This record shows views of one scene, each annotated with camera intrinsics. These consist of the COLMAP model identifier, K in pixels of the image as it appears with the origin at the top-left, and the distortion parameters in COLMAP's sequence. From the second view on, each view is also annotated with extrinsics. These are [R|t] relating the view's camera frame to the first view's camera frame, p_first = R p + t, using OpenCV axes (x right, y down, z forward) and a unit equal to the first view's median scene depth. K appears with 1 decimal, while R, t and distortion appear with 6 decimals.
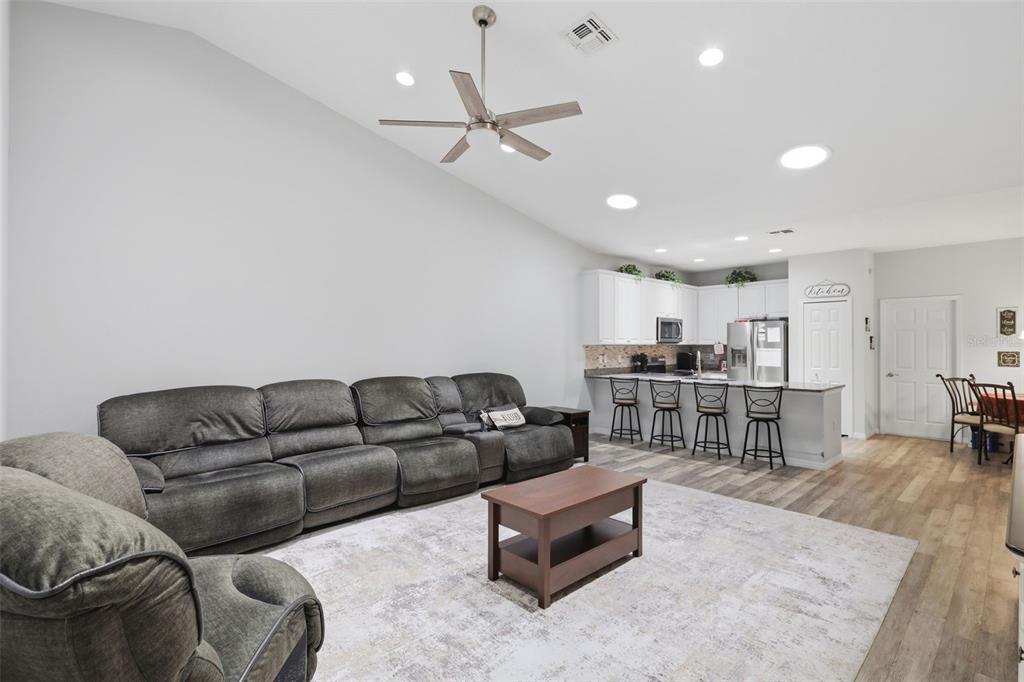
lens RADIAL K [[475.9, 0, 510.1], [0, 475.9, 338.1], [0, 0, 1]] dist [-0.002349, 0.001125]
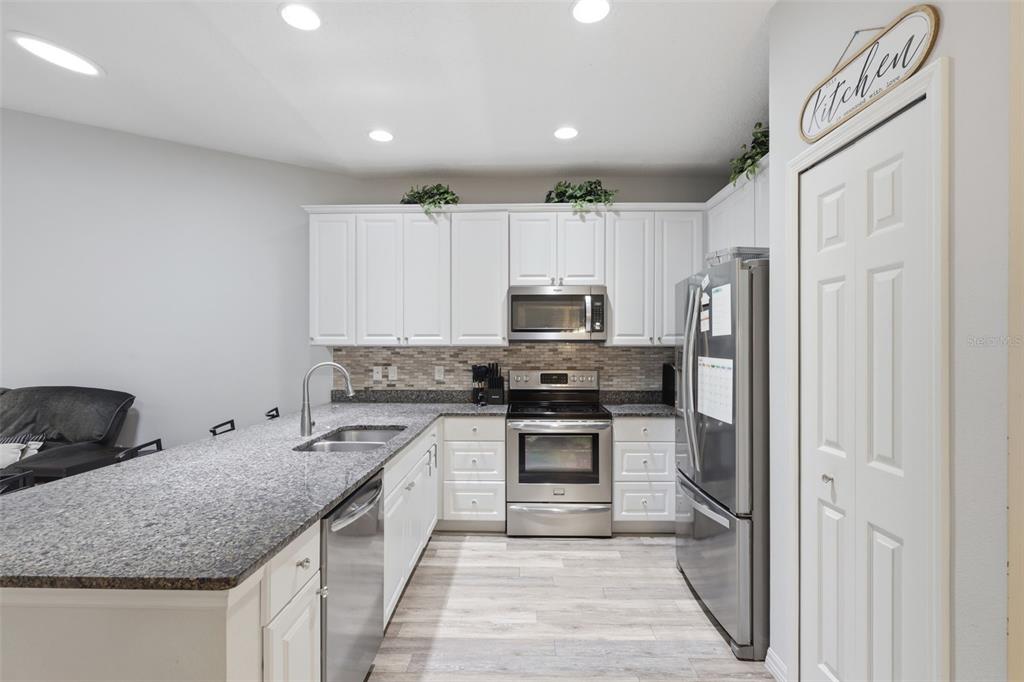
lens RADIAL K [[477.8, 0, 512.5], [0, 477.8, 345.9], [0, 0, 1]] dist [-0.000663, -0.000024]
pose [[0.716446, -0.001832, -0.697640, 0.802080], [0.009810, 0.999924, 0.007449, 0.013211], [0.697573, -0.012180, 0.716410, 0.849482]]
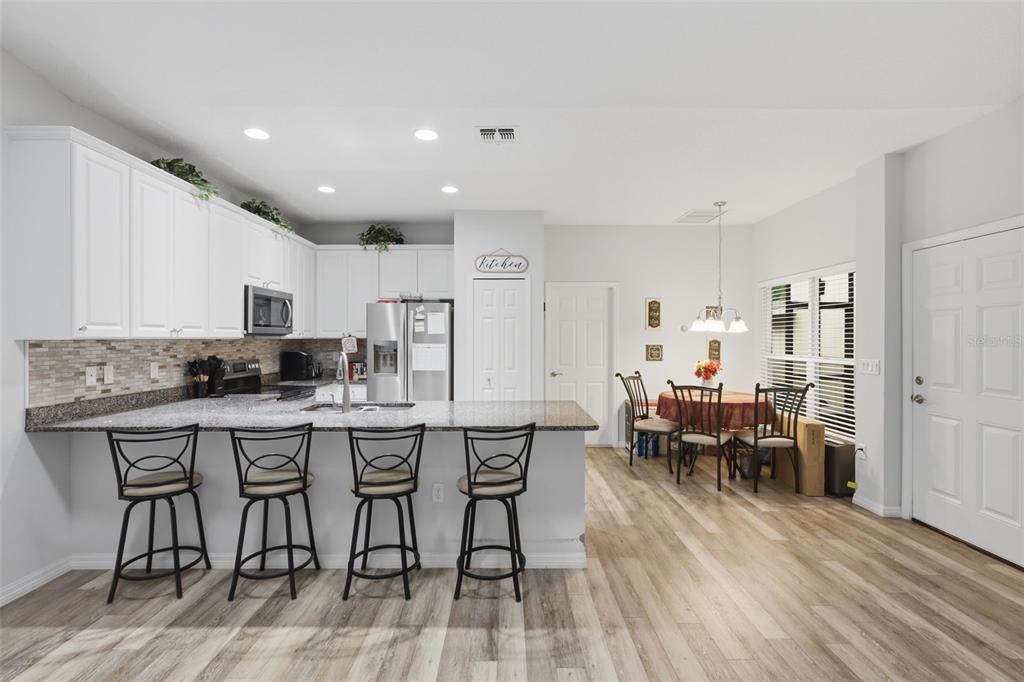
lens RADIAL K [[475.9, 0, 510.1], [0, 475.9, 338.1], [0, 0, 1]] dist [-0.002349, 0.001125]
pose [[0.680710, -0.002043, 0.732551, 0.163168], [-0.007741, 0.999920, 0.009982, 0.007650], [-0.732512, -0.012466, 0.680639, 0.564763]]
